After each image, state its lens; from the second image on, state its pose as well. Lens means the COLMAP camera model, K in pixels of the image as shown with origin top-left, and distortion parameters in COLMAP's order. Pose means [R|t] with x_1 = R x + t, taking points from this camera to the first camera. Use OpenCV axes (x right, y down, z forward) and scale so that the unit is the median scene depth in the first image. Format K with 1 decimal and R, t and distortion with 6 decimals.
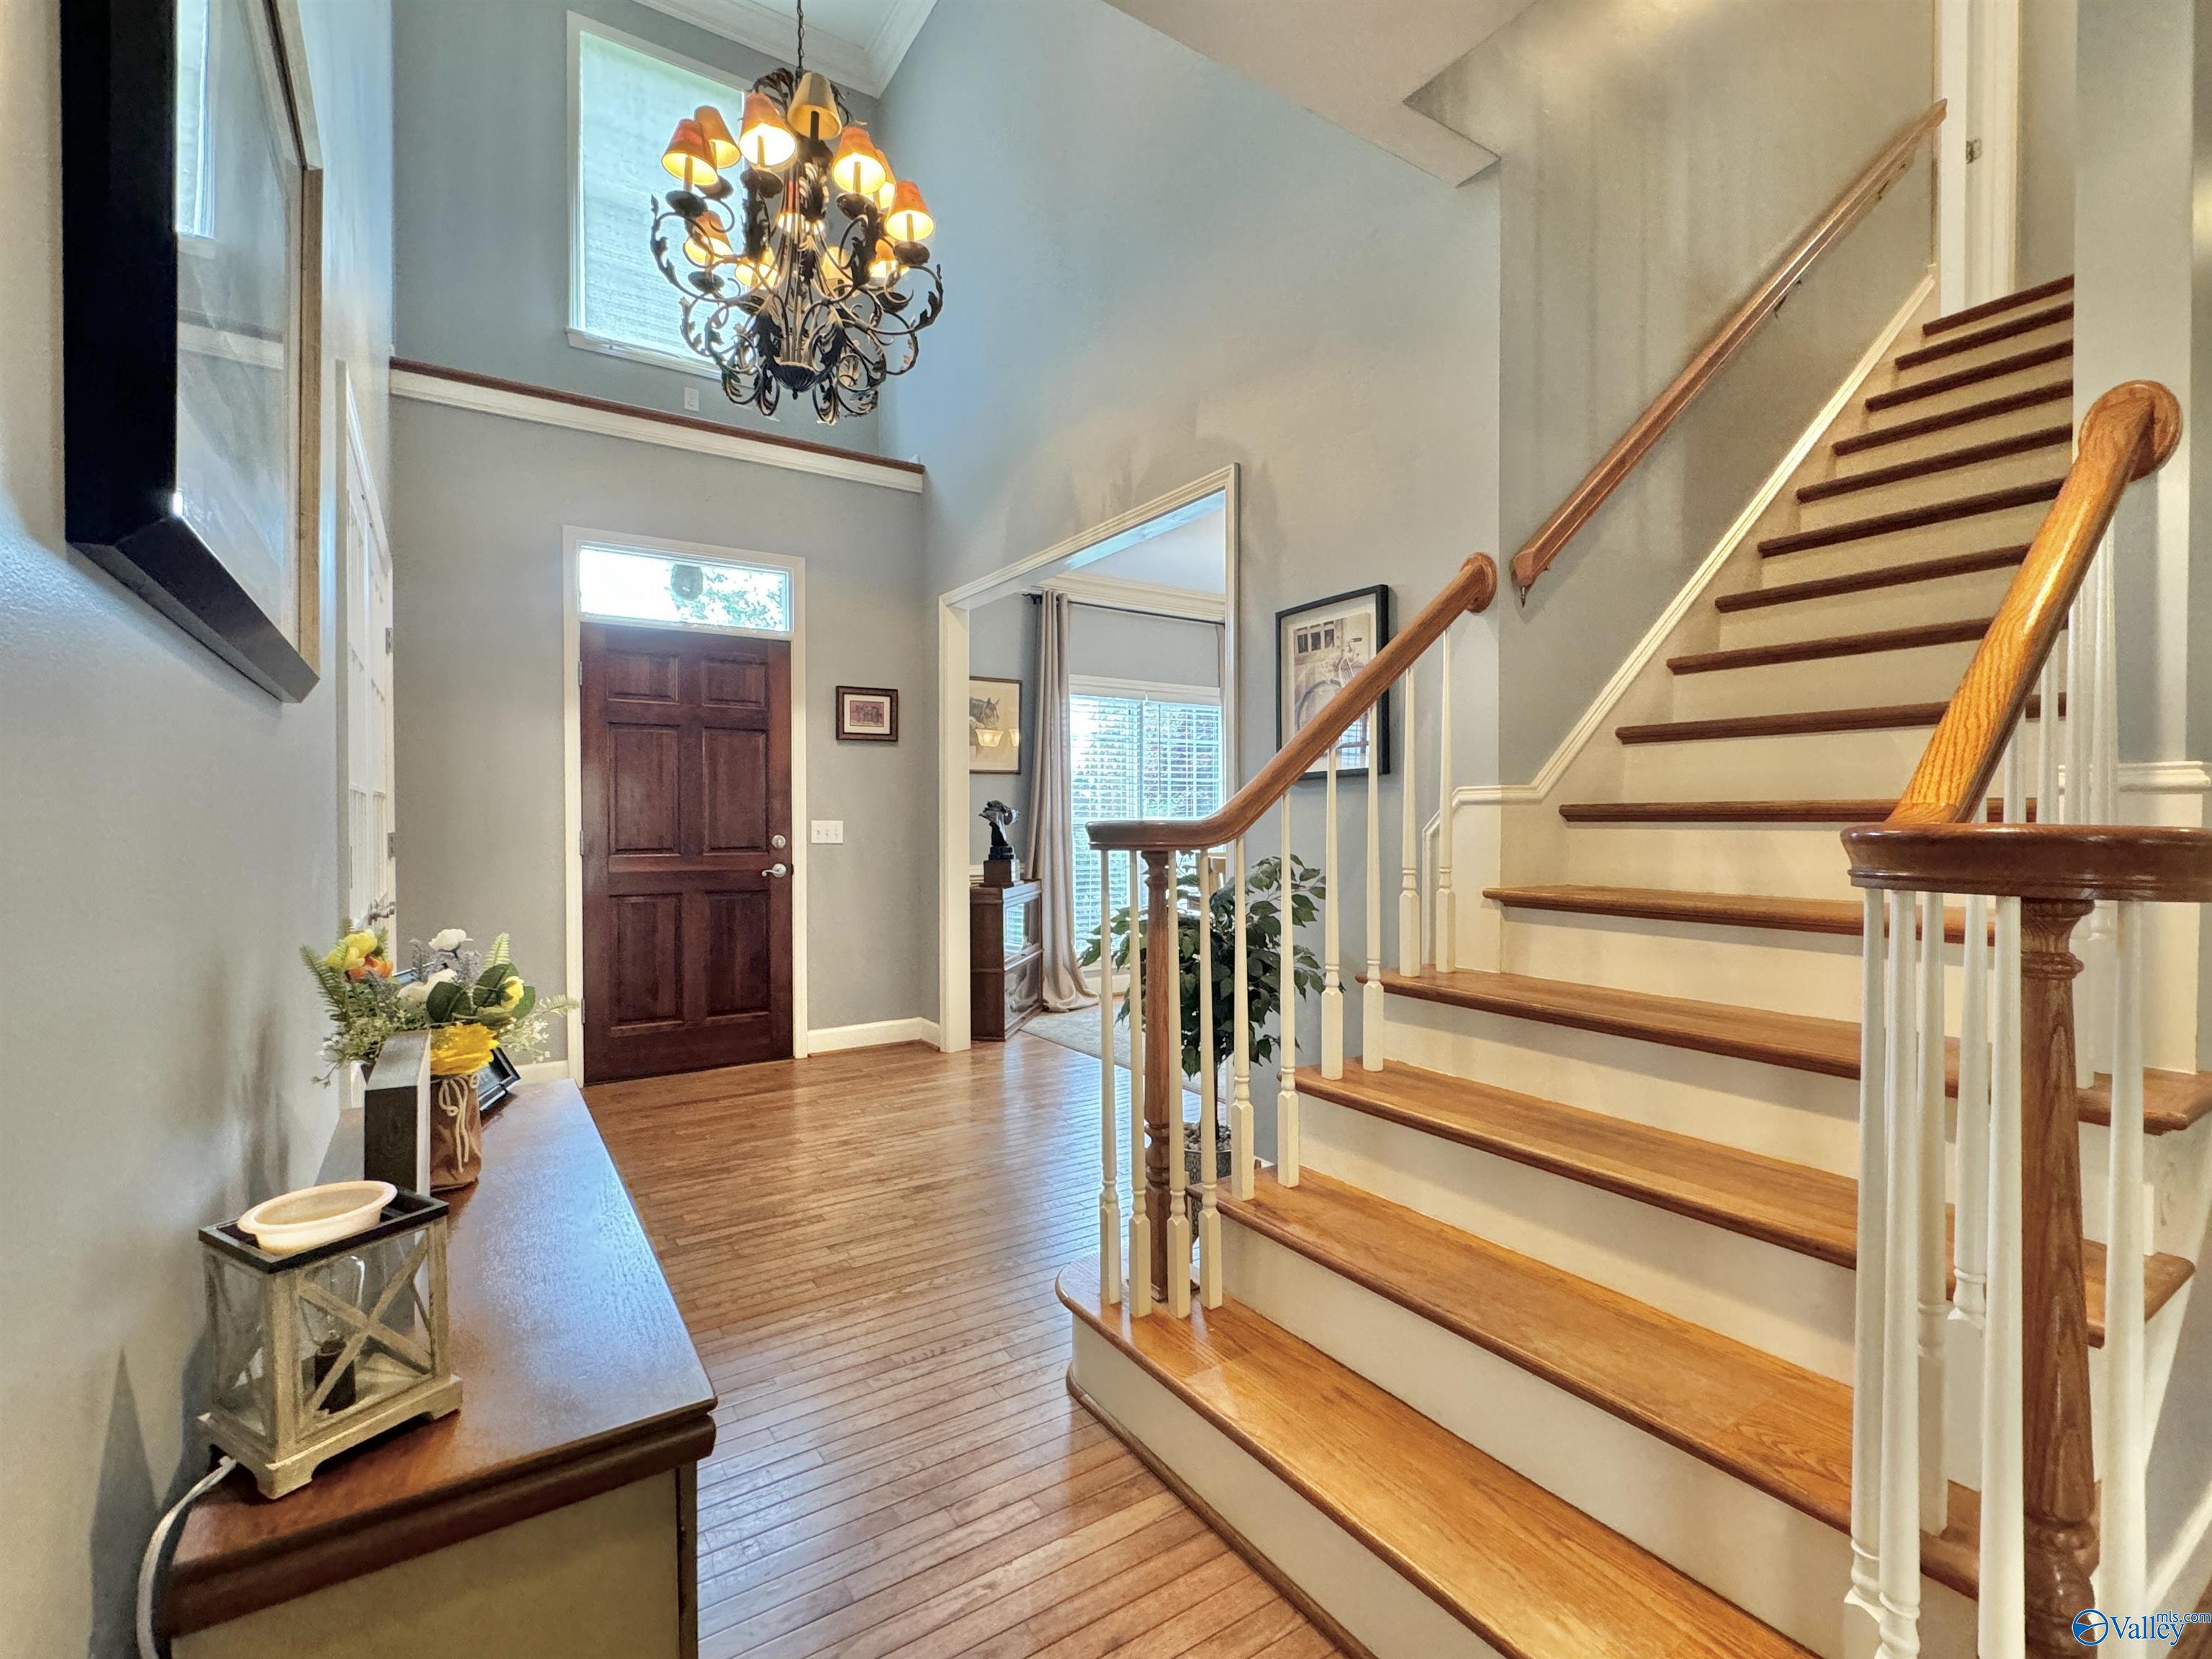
lens RADIAL K [[995.4, 0, 1097.9], [0, 995.4, 832.6], [0, 0, 1]] dist [-0.002427, 0.001287]
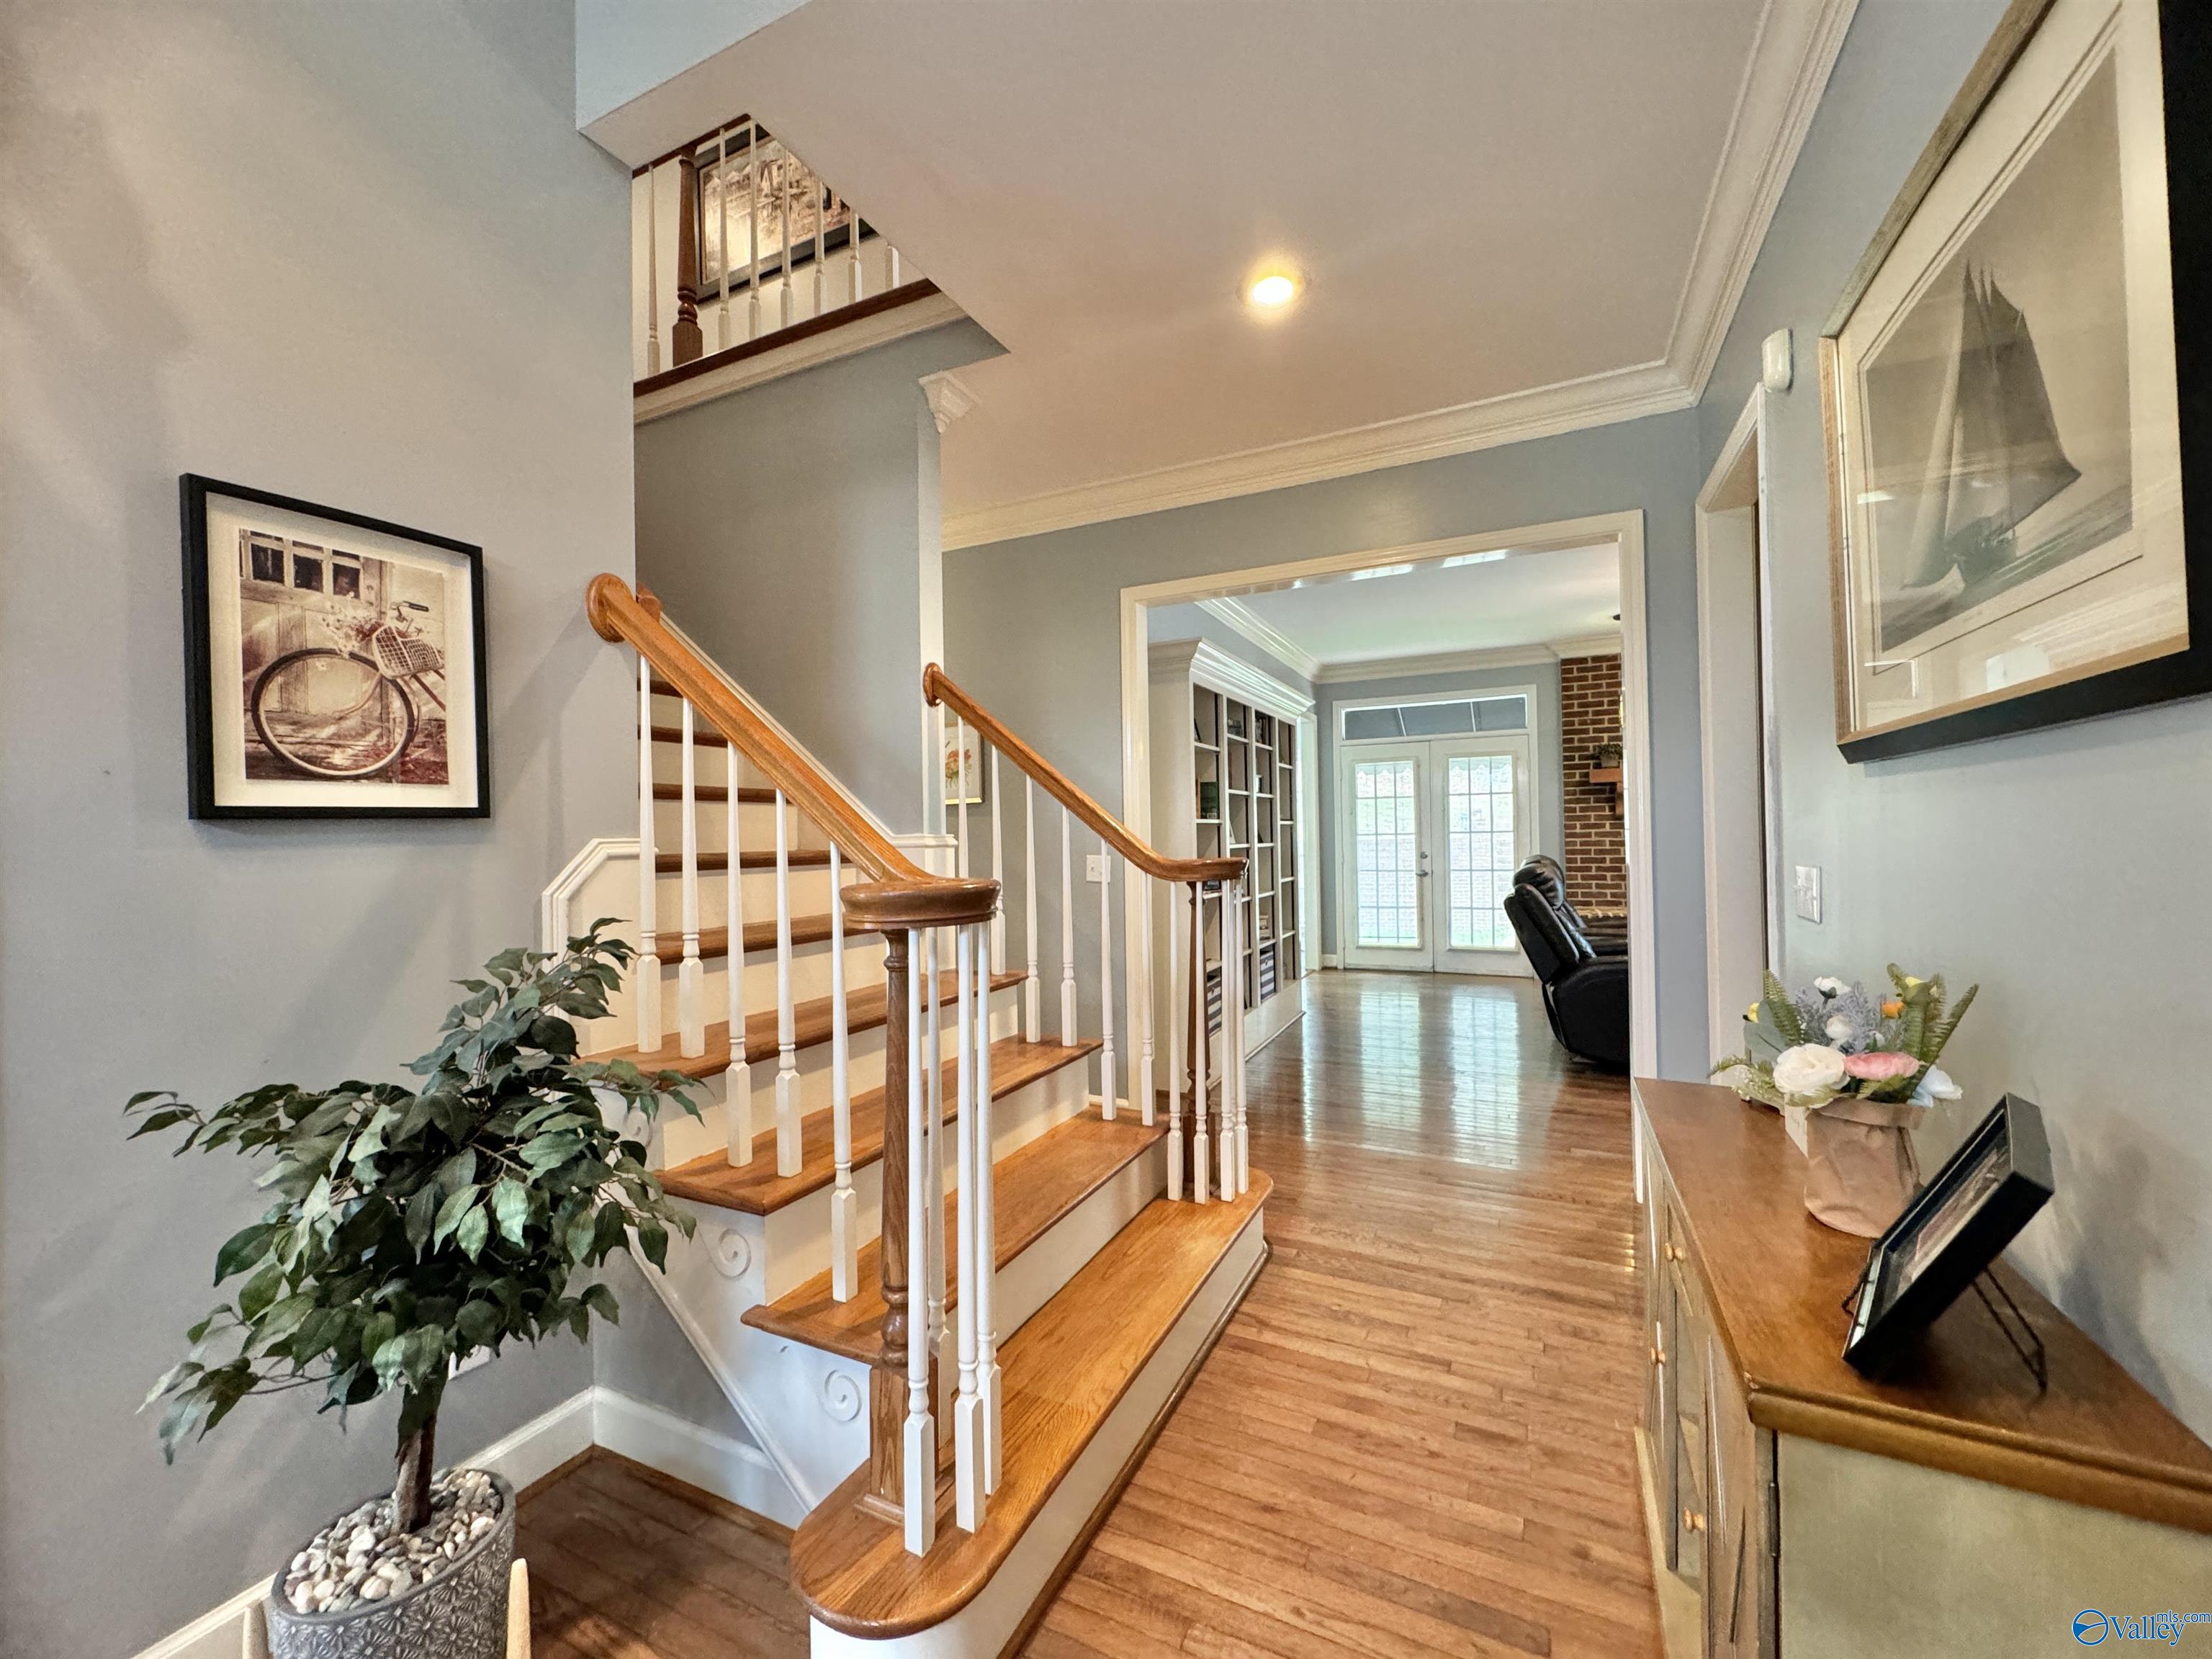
lens RADIAL K [[879.0, 0, 1104.1], [0, 879.0, 829.5], [0, 0, 1]] dist [-0.001554, 0.000281]
pose [[-0.511814, 0.018798, 0.858891, -0.518699], [0.029825, 0.999547, -0.004104, -0.038941], [-0.858579, 0.023516, -0.512142, 1.043520]]
